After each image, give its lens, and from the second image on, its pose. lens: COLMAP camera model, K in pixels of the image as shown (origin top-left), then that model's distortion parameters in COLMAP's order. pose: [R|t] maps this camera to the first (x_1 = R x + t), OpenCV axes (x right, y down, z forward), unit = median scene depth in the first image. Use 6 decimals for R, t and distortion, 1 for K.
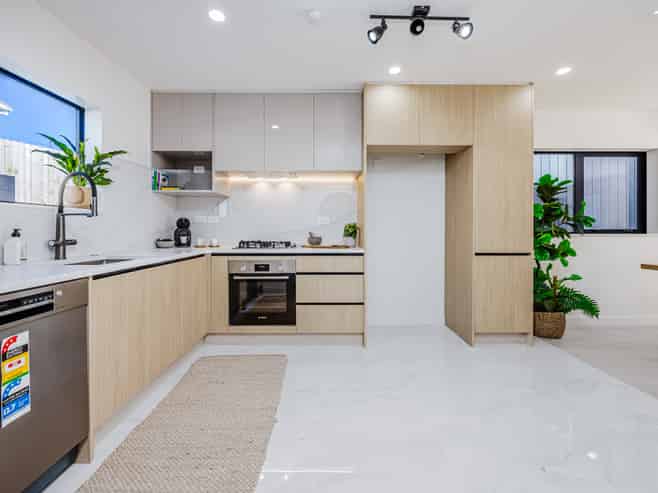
lens RADIAL K [[282.9, 0, 329.2], [0, 282.9, 230.5], [0, 0, 1]] dist [-0.001604, -0.000076]
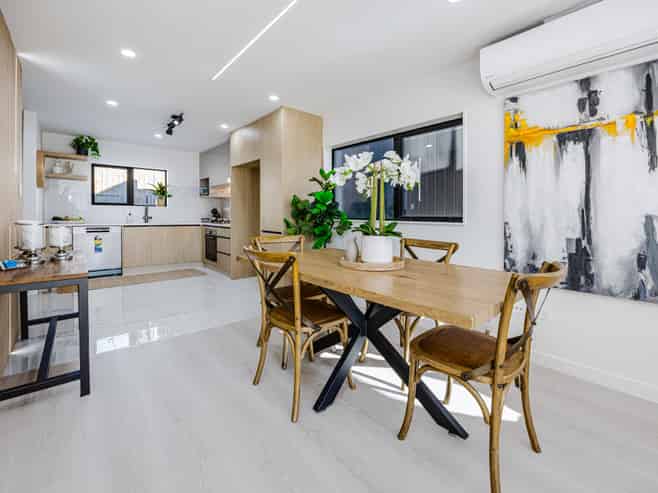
lens RADIAL K [[259.1, 0, 330.7], [0, 259.1, 221.4], [0, 0, 1]] dist [0.001043, 0.000093]
pose [[0.699749, 0.025585, -0.713931, 1.733715], [-0.011760, 0.999636, 0.024298, -0.006052], [0.714292, -0.008607, 0.699794, 0.297831]]
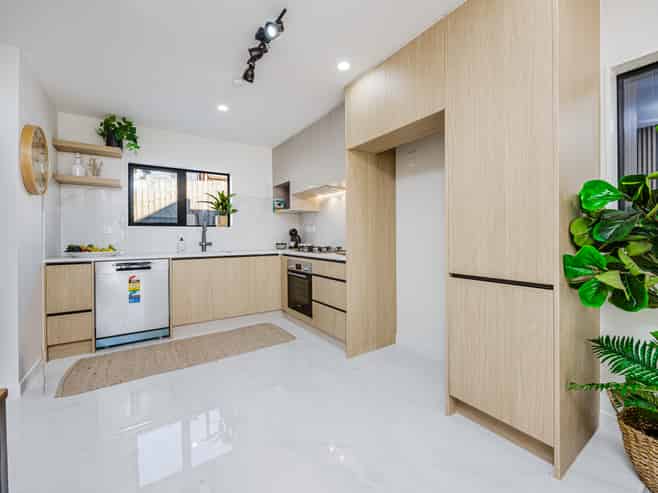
lens RADIAL K [[278.1, 0, 327.8], [0, 278.1, 237.2], [0, 0, 1]] dist [0.000077, -0.000036]
pose [[0.561912, 0.000001, -0.827197, 0.874746], [0.004860, 0.999983, 0.003302, -0.006039], [0.827182, -0.005876, 0.561903, 0.404808]]
